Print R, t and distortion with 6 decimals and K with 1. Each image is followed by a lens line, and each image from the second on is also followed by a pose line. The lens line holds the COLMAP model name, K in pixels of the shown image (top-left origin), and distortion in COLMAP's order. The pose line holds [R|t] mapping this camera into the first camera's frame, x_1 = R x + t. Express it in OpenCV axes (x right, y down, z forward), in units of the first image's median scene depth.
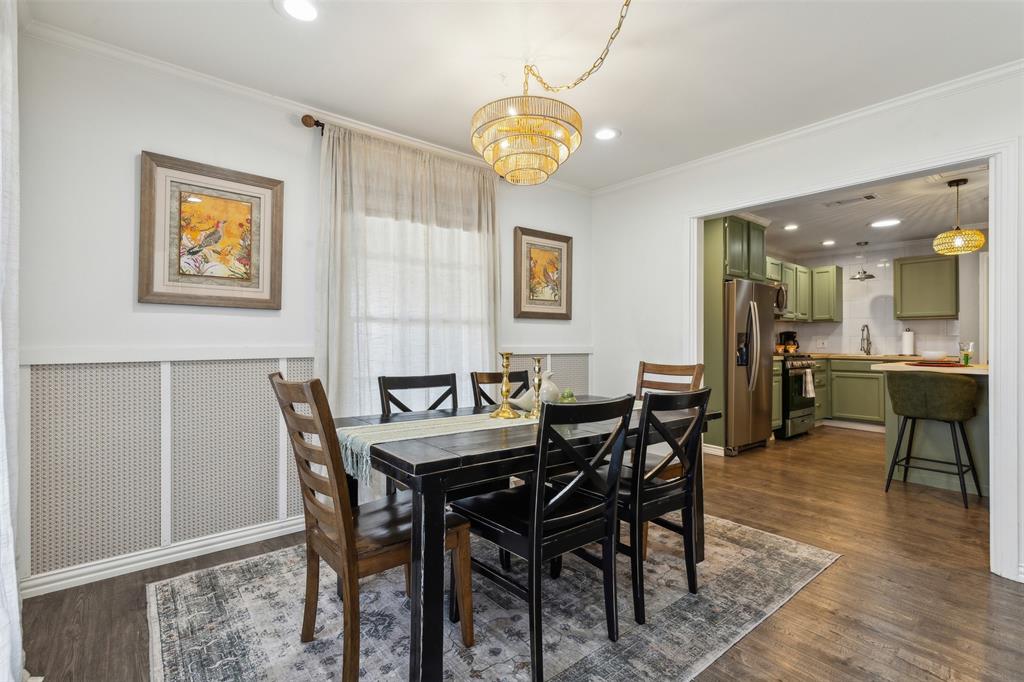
lens RADIAL K [[472.6, 0, 503.7], [0, 472.6, 337.9], [0, 0, 1]] dist [0.002924, -0.001469]
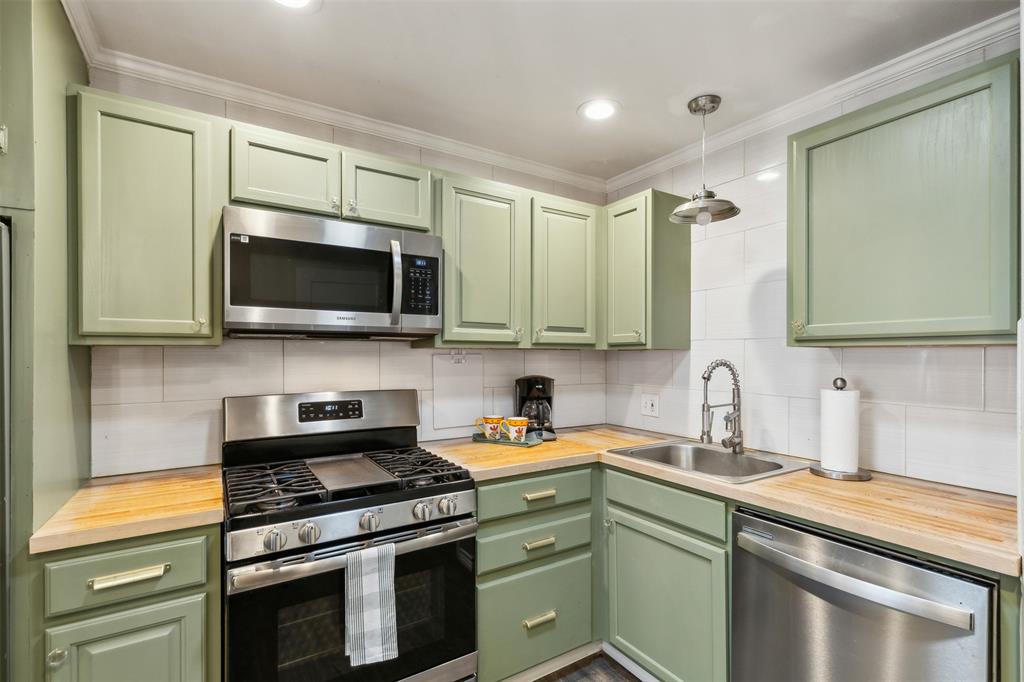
lens RADIAL K [[472.6, 0, 505.3], [0, 472.6, 354.1], [0, 0, 1]] dist [0.002924, -0.001469]
pose [[0.993564, -0.005319, -0.113148, 0.679332], [0.006382, 0.999939, 0.009034, -0.037475], [0.113093, -0.009698, 0.993537, 0.687787]]
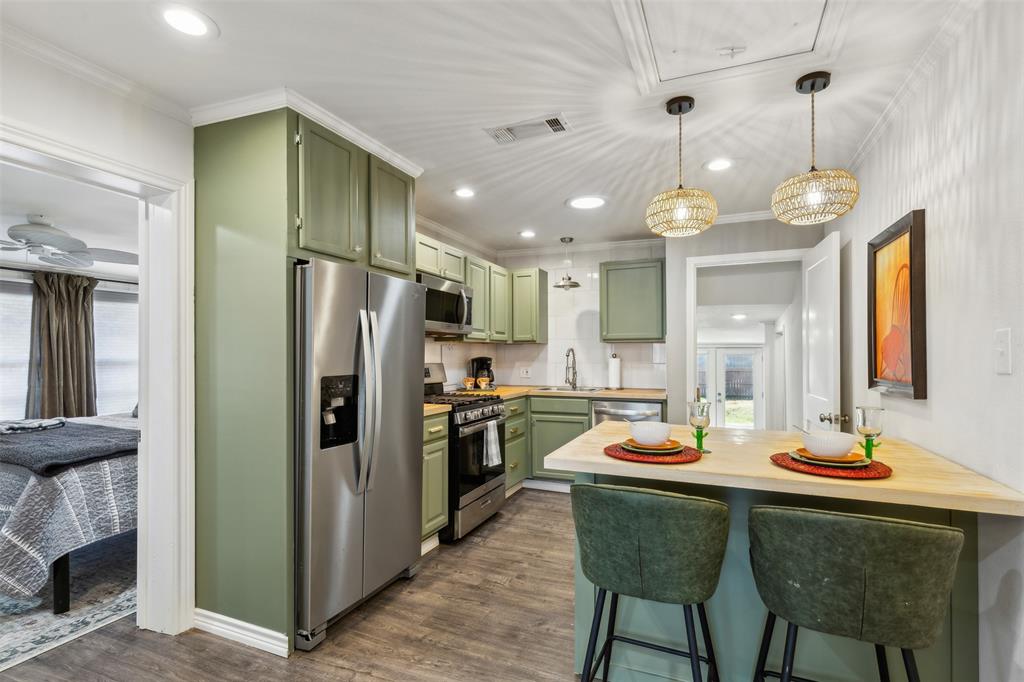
lens RADIAL K [[472.6, 0, 513.3], [0, 472.6, 348.3], [0, 0, 1]] dist [0.002924, -0.001469]
pose [[0.883020, -0.002270, 0.469330, 0.341530], [0.002894, 0.999996, -0.000608, -0.028615], [-0.469326, 0.001895, 0.883023, 0.390574]]
